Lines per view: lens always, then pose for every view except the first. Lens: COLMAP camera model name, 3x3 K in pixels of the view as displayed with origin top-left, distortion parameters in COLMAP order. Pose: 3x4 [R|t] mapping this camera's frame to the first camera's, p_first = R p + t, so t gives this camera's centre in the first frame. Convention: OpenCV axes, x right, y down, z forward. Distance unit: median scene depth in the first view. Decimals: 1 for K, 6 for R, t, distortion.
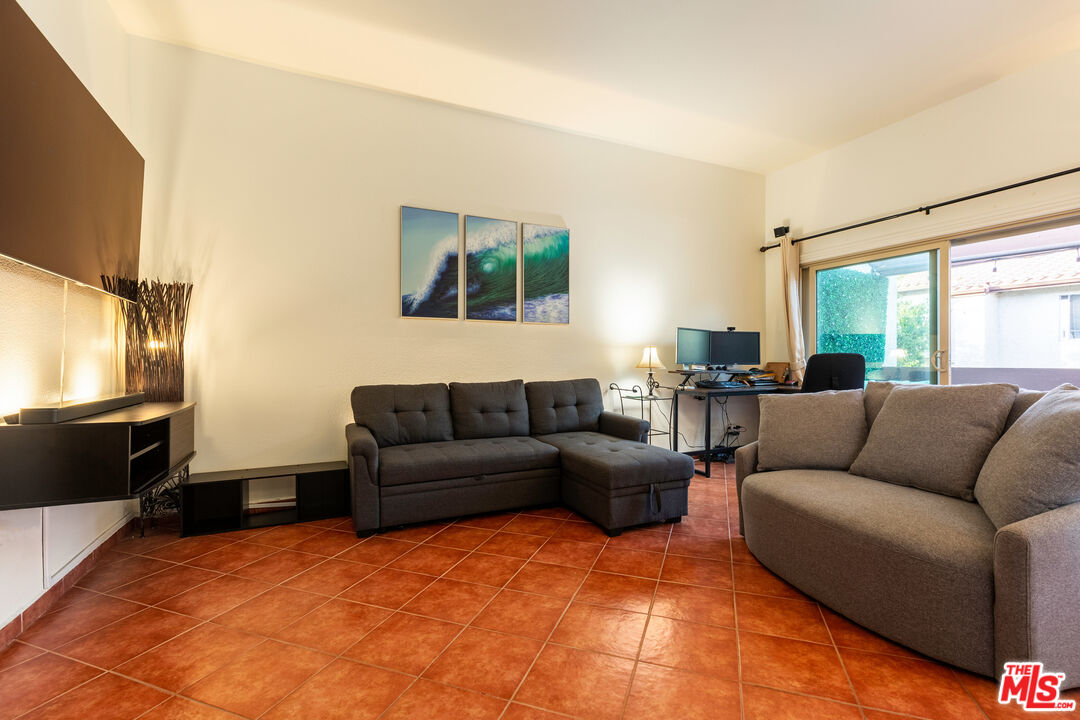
lens RADIAL K [[478.8, 0, 541.5], [0, 478.8, 359.6], [0, 0, 1]] dist [-0.000161, -0.000393]
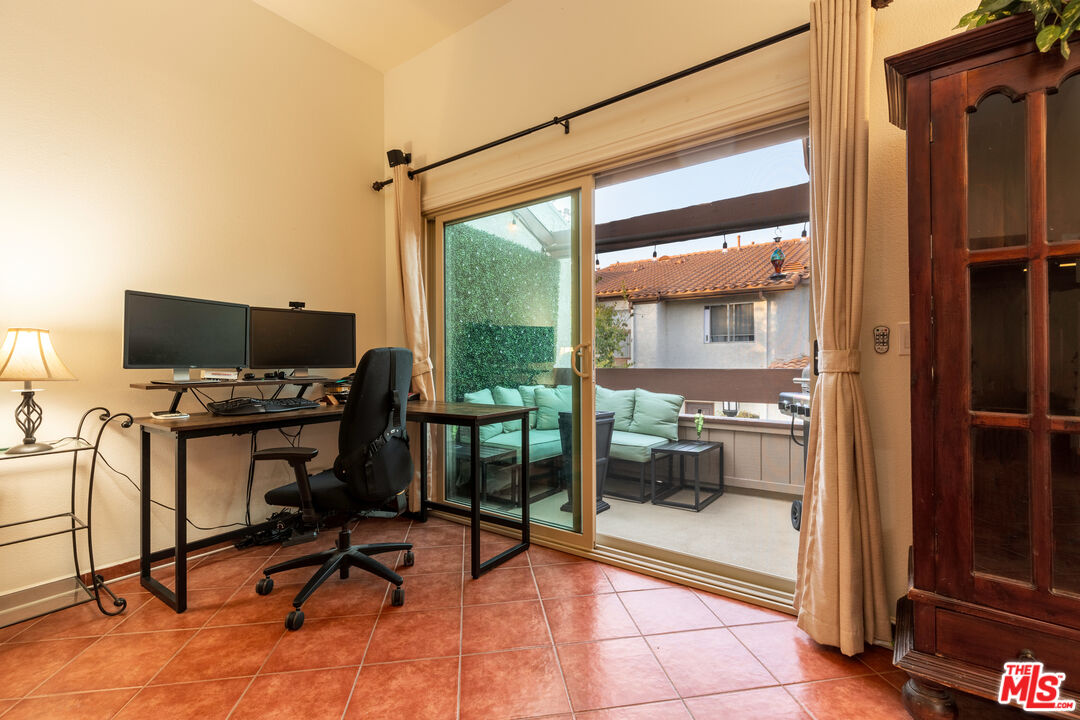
lens RADIAL K [[478.8, 0, 541.5], [0, 478.8, 359.6], [0, 0, 1]] dist [-0.000161, -0.000393]
pose [[0.876526, -0.002615, 0.481347, 0.370180], [0.003579, 0.999993, -0.001085, 0.001530], [-0.481340, 0.002674, 0.876530, 0.360876]]
